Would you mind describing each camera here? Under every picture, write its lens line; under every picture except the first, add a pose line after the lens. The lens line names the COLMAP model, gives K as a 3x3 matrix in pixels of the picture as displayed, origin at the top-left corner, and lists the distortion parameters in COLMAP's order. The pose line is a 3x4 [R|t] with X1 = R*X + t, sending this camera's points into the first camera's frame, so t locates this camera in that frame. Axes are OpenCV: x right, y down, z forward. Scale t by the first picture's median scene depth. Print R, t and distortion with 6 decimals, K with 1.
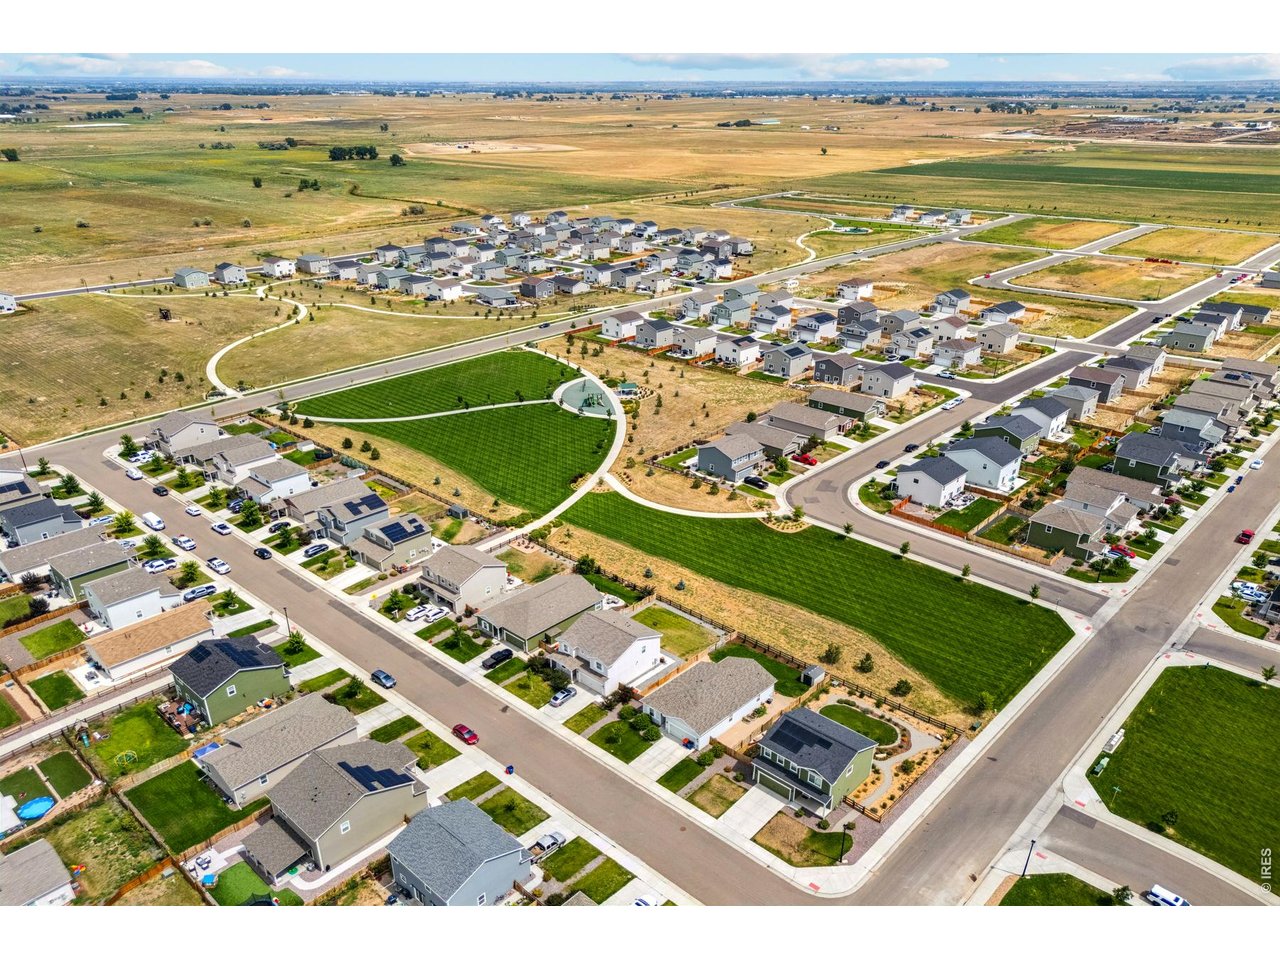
lens RADIAL K [[964.3, 0, 640.0], [0, 964.3, 480.0], [0, 0, 1]] dist [0.086938, -0.108189]
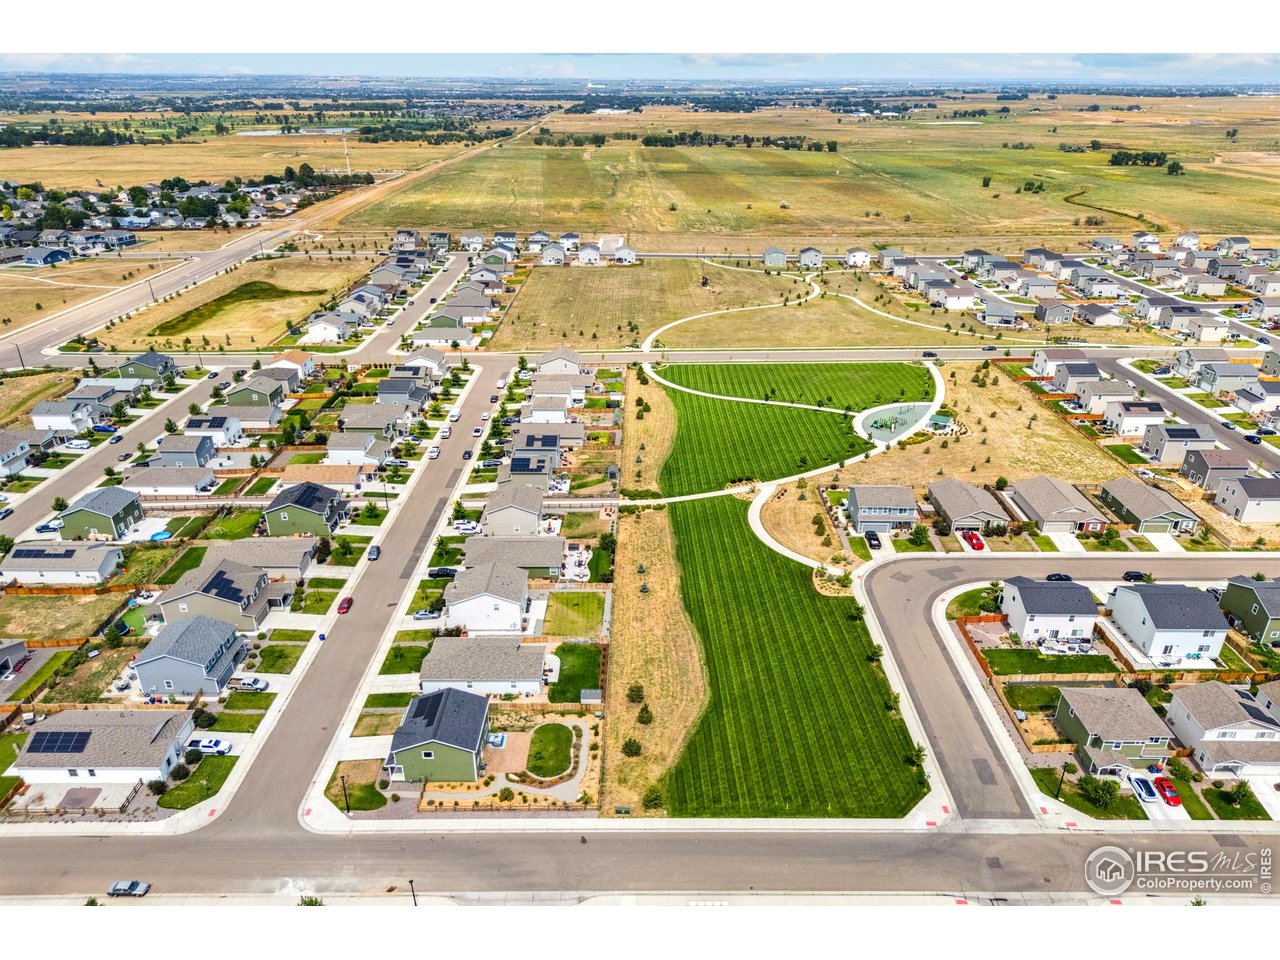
lens RADIAL K [[964.3, 0, 640.0], [0, 964.3, 480.0], [0, 0, 1]] dist [0.086938, -0.108189]
pose [[0.674012, 0.281811, -0.682854, 0.519156], [-0.282438, 0.952453, 0.114292, -0.082512], [0.682595, 0.115830, 0.721559, 0.201066]]
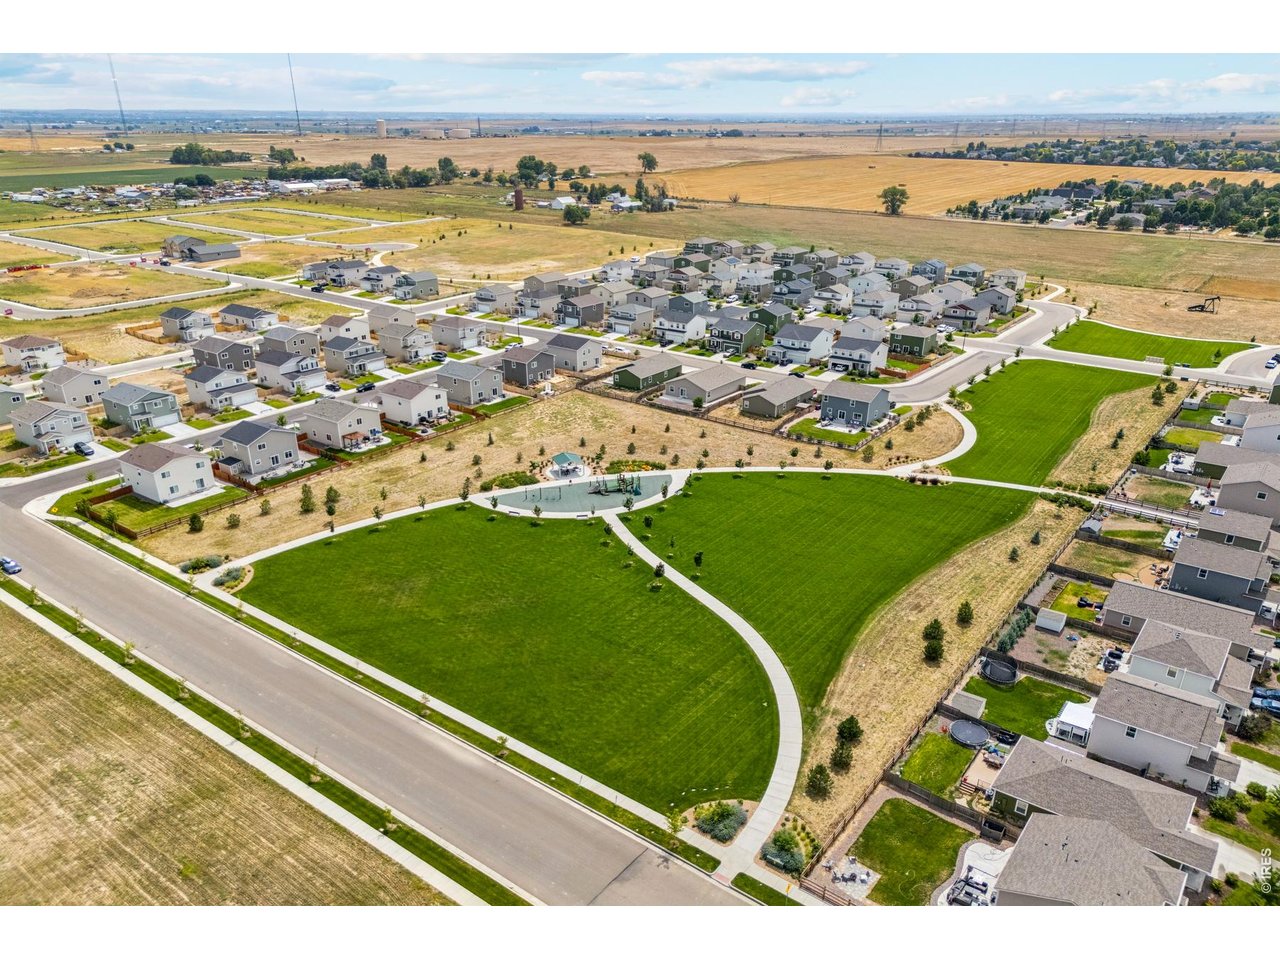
lens RADIAL K [[964.3, 0, 640.0], [0, 964.3, 480.0], [0, 0, 1]] dist [0.086938, -0.108189]
pose [[-0.103748, -0.357216, 0.928242, -0.746481], [0.382953, 0.846979, 0.368746, -0.367960], [-0.917923, 0.393730, 0.048925, 1.121974]]
